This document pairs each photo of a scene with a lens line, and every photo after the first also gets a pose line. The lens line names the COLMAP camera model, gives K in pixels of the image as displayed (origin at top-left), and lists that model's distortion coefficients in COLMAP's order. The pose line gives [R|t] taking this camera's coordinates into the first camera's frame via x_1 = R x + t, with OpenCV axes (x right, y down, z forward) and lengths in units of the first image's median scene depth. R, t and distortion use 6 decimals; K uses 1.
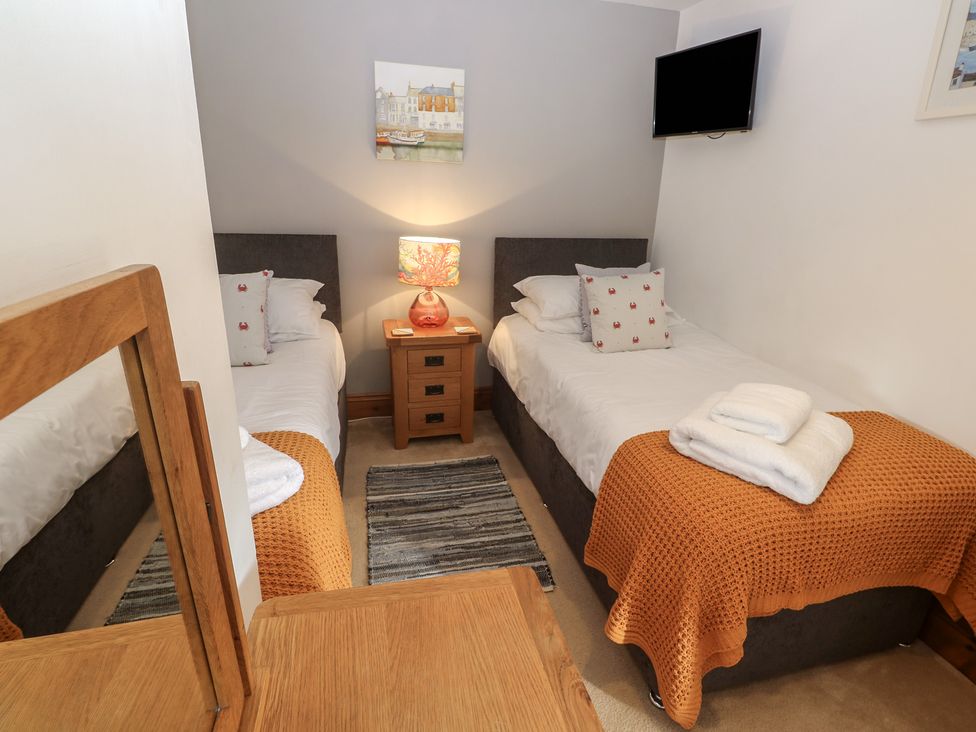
lens RADIAL K [[514.2, 0, 495.1], [0, 514.2, 359.8], [0, 0, 1]] dist [-0.008815, -0.000726]
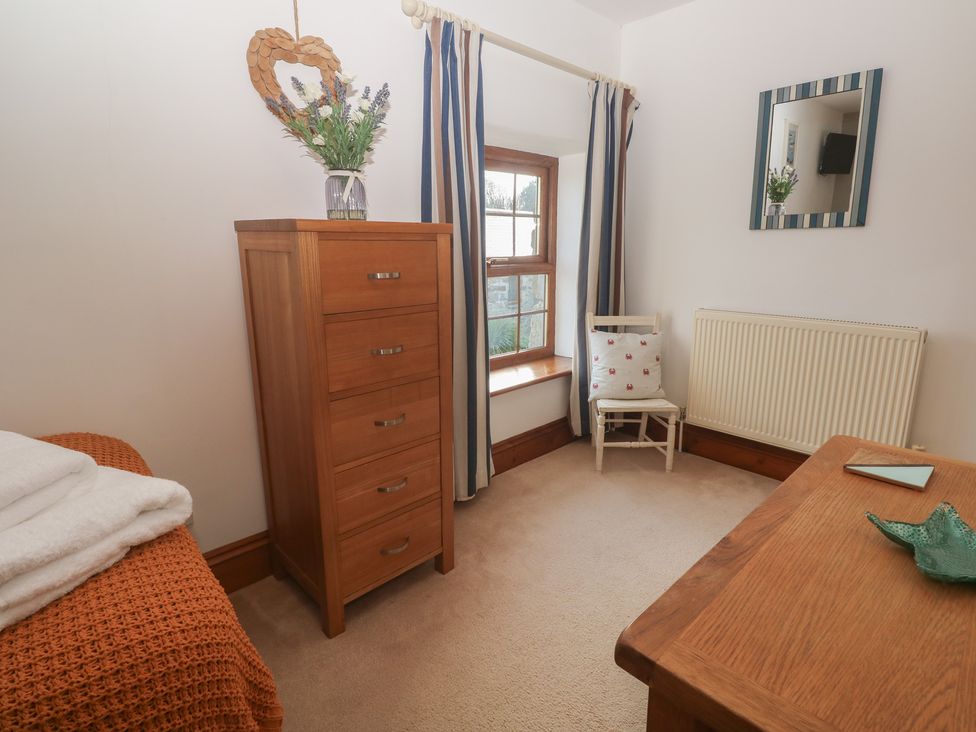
lens RADIAL K [[514.2, 0, 495.1], [0, 514.2, 359.8], [0, 0, 1]] dist [-0.008815, -0.000726]
pose [[-0.505627, -0.211551, 0.836413, -0.204159], [0.260703, 0.886686, 0.381867, -0.097671], [-0.822420, 0.411138, -0.393180, 0.891869]]
